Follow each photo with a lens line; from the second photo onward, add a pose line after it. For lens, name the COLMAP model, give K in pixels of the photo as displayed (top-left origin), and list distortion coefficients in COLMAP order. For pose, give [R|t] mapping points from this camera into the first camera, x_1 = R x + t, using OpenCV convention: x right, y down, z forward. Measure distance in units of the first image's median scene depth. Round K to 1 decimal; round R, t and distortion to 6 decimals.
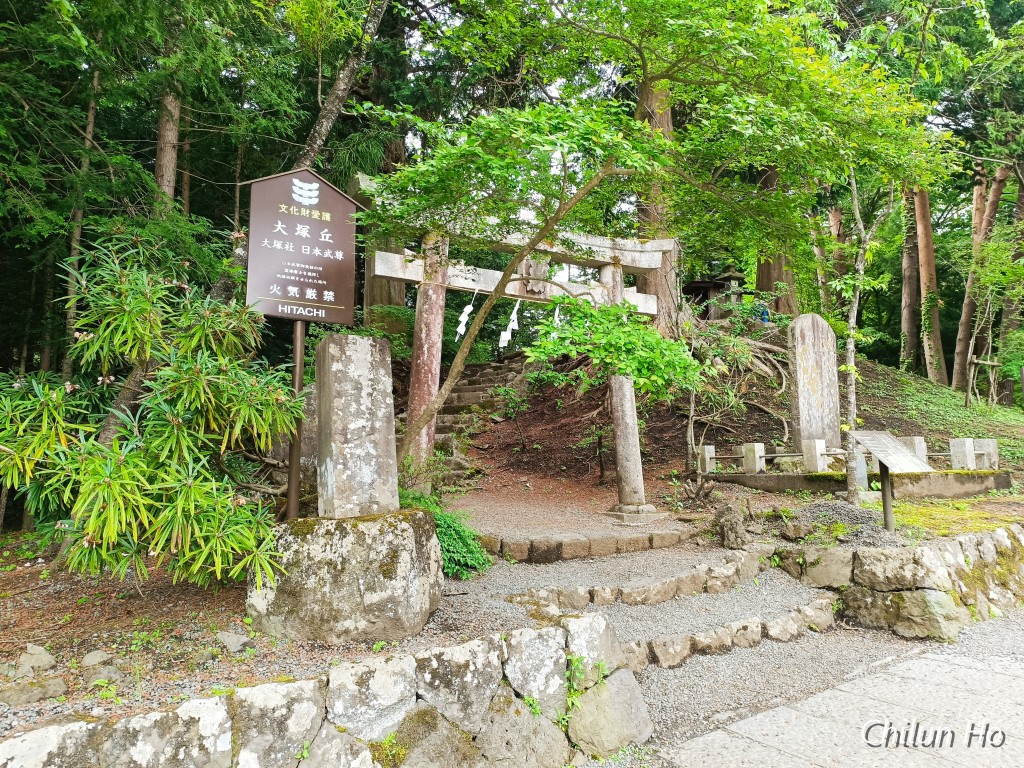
lens RADIAL K [[684.1, 0, 512.0], [0, 684.1, 384.0], [0, 0, 1]] dist [0.039599, -0.038526]
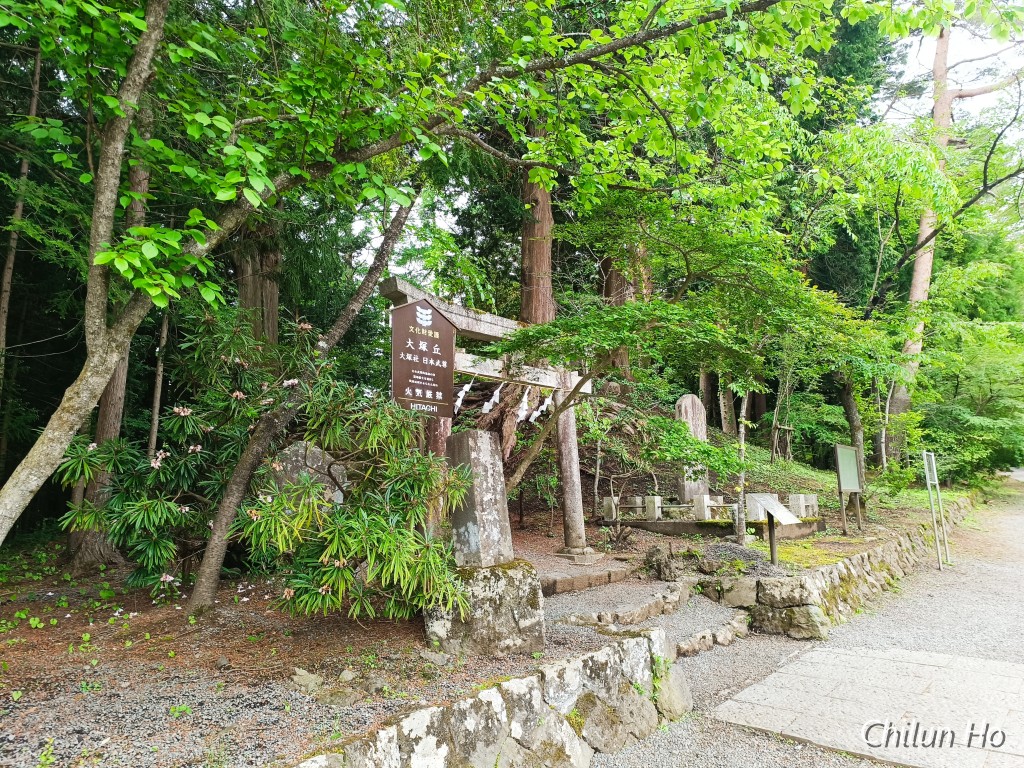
lens RADIAL K [[684.1, 0, 512.0], [0, 684.1, 384.0], [0, 0, 1]] dist [0.039599, -0.038526]
pose [[0.961537, 0.048125, 0.270428, -0.488017], [-0.034932, 0.997962, -0.053391, -0.084841], [-0.272446, 0.041891, 0.961259, -0.304343]]
